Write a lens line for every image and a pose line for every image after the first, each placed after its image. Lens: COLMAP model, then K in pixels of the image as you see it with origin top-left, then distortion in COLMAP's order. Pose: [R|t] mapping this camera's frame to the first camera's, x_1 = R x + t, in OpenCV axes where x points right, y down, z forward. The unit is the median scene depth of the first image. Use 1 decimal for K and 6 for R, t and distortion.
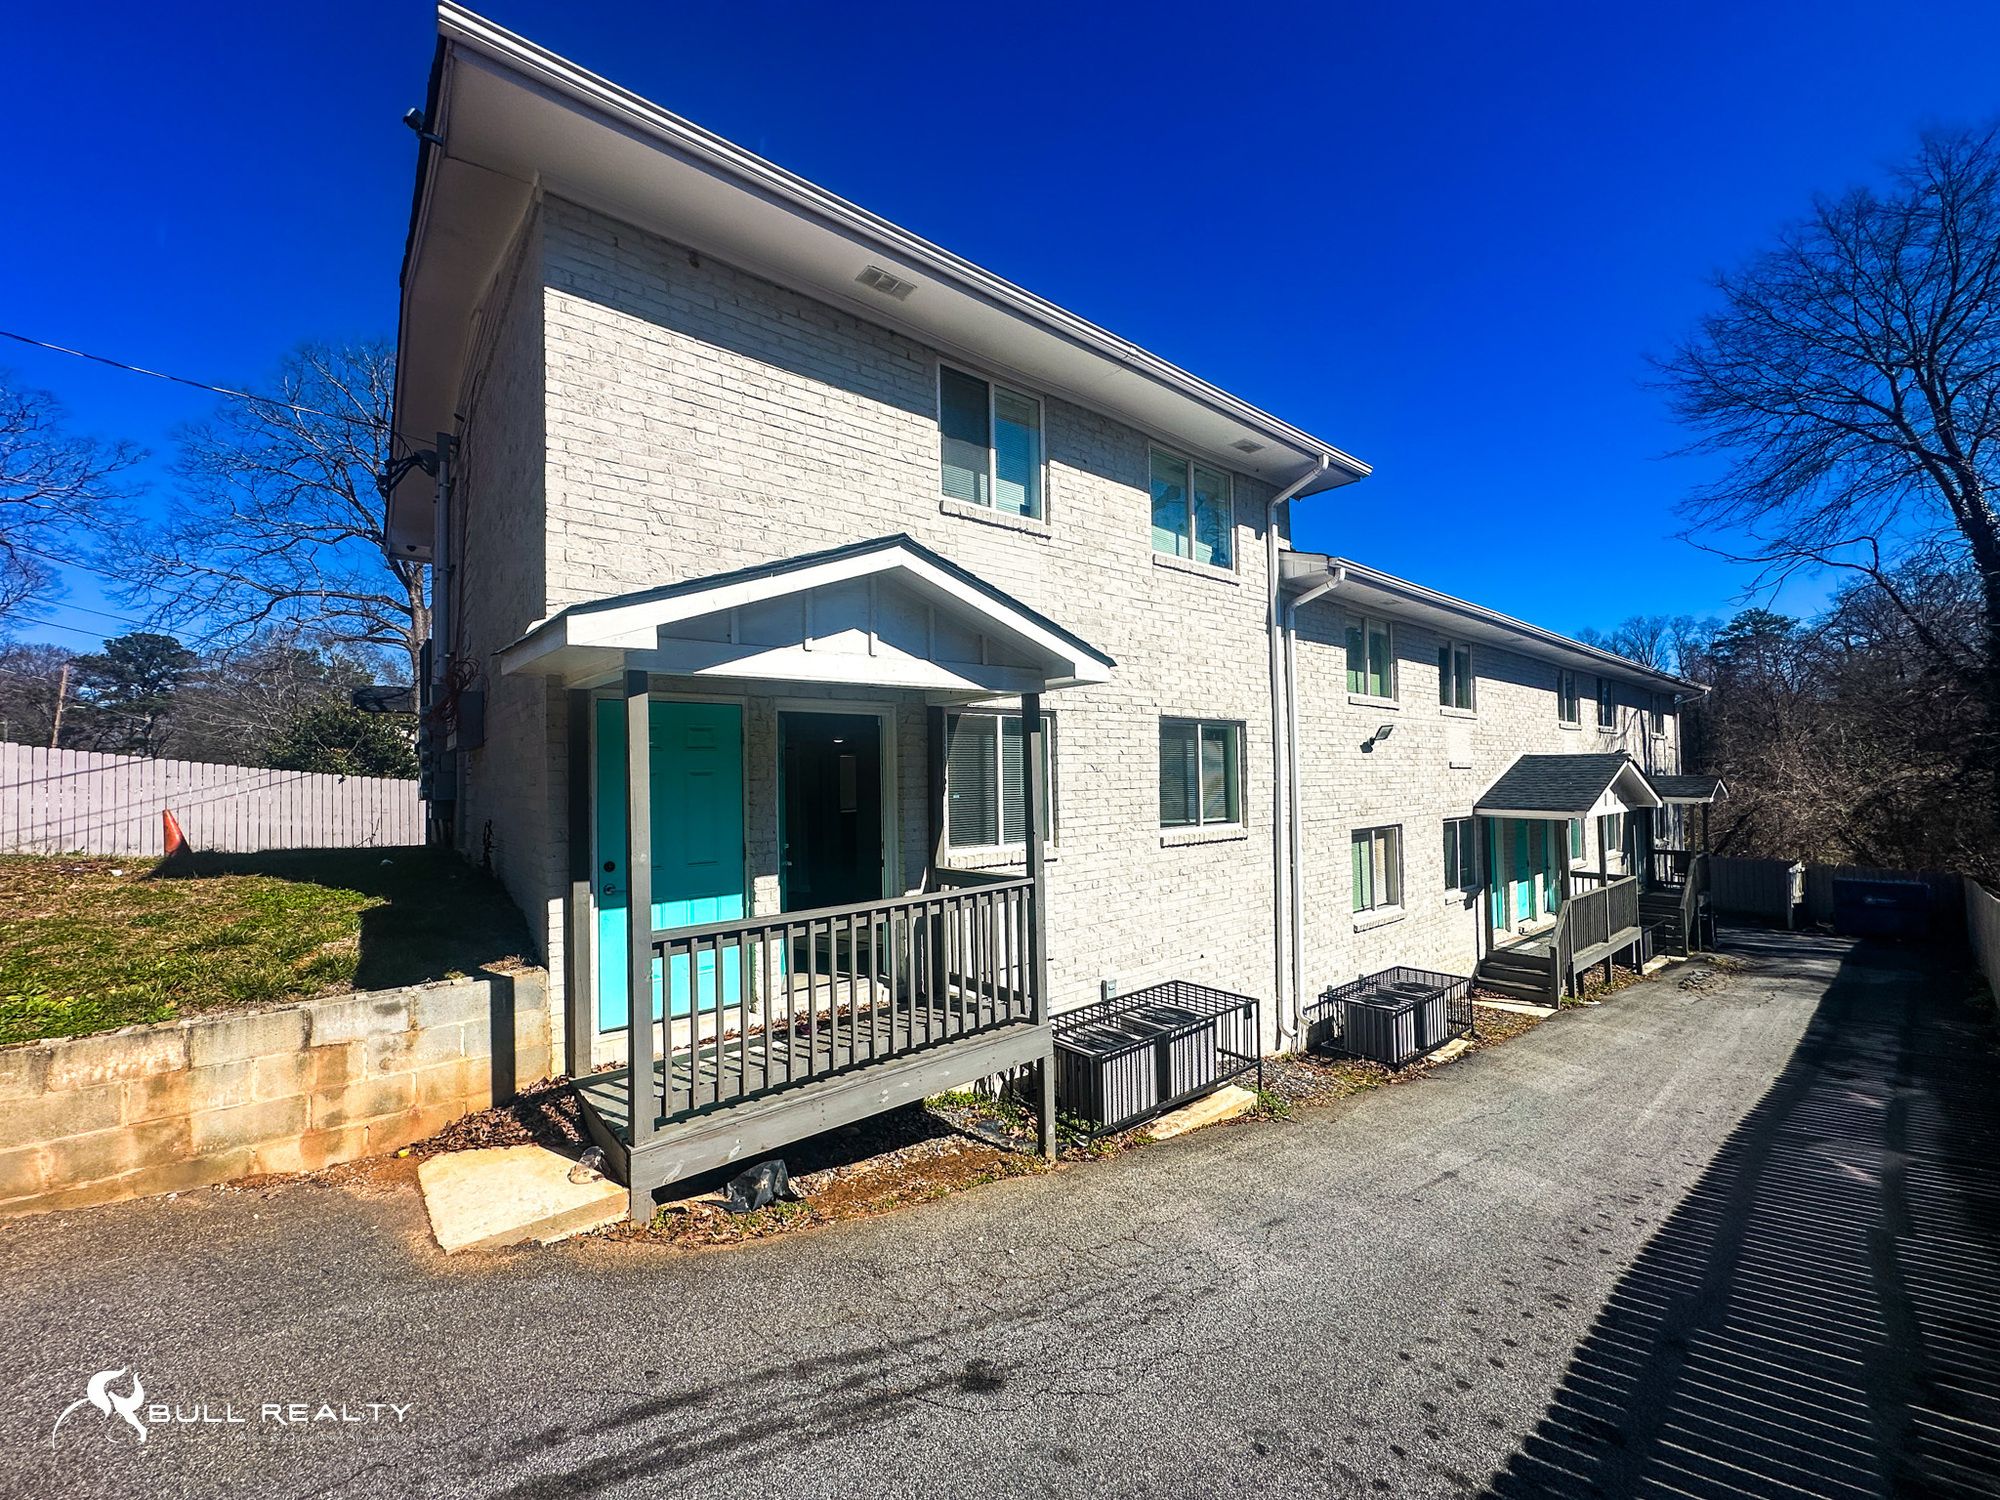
lens RADIAL K [[796.2, 0, 1000.0], [0, 796.2, 750.0], [0, 0, 1]] dist [-0.000597, 0.000021]
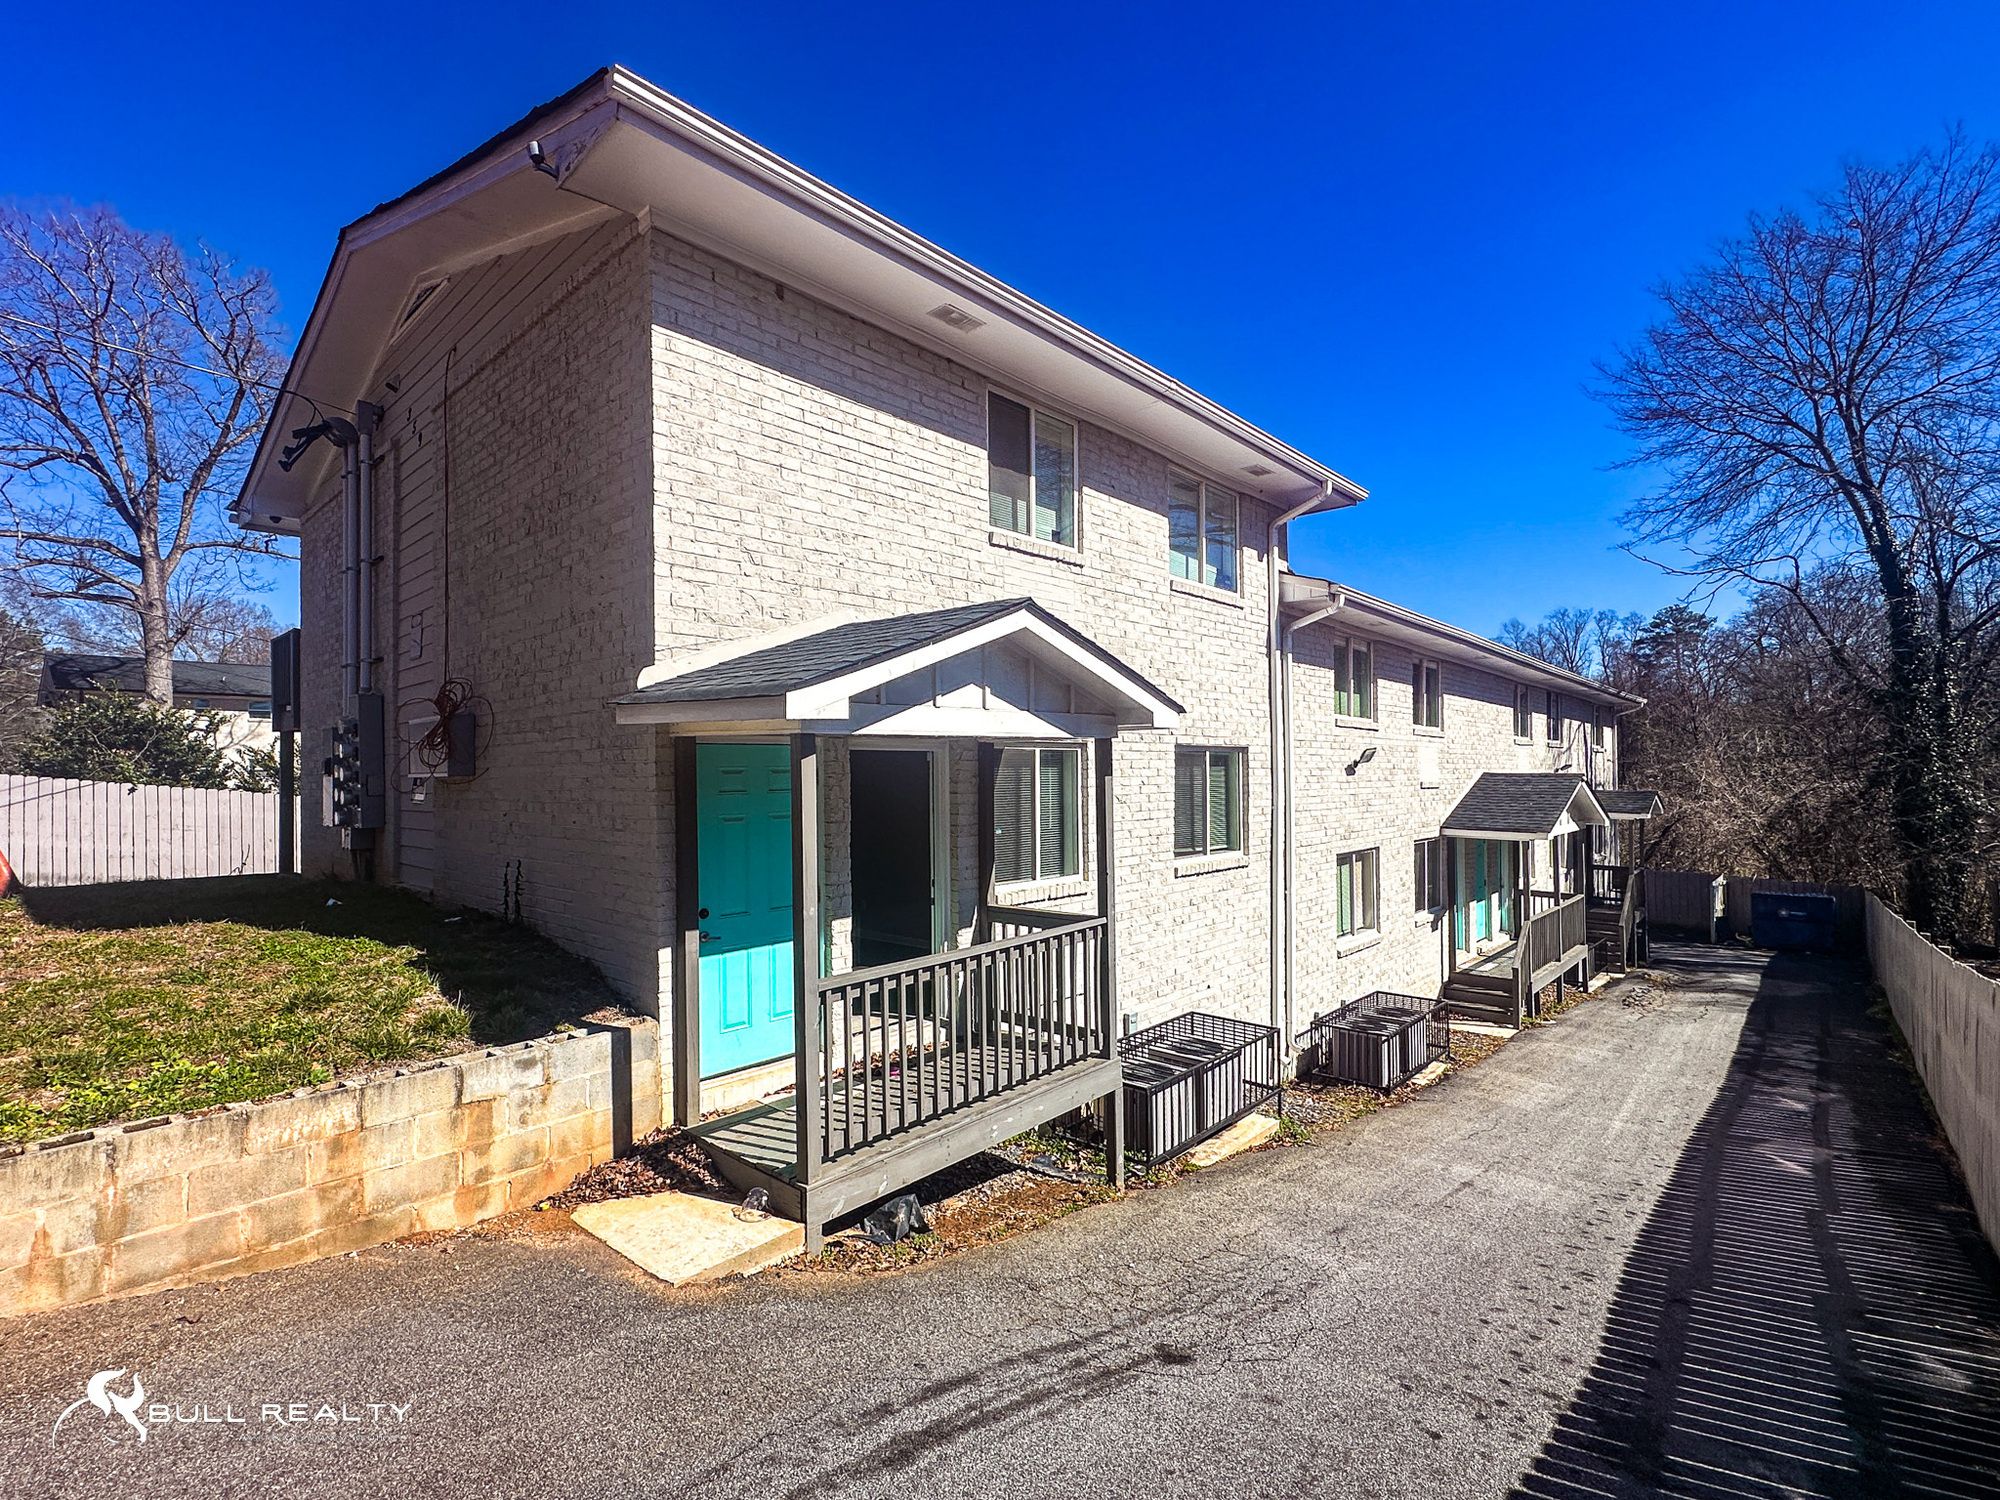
lens RADIAL K [[939.4, 0, 1000.0], [0, 939.4, 750.0], [0, 0, 1]] dist [-0.000760, 0.000612]
pose [[0.990303, 0.011941, 0.138408, -0.183402], [-0.013111, 0.999886, 0.007548, -0.043957], [-0.138302, -0.009290, 0.990347, -0.127848]]
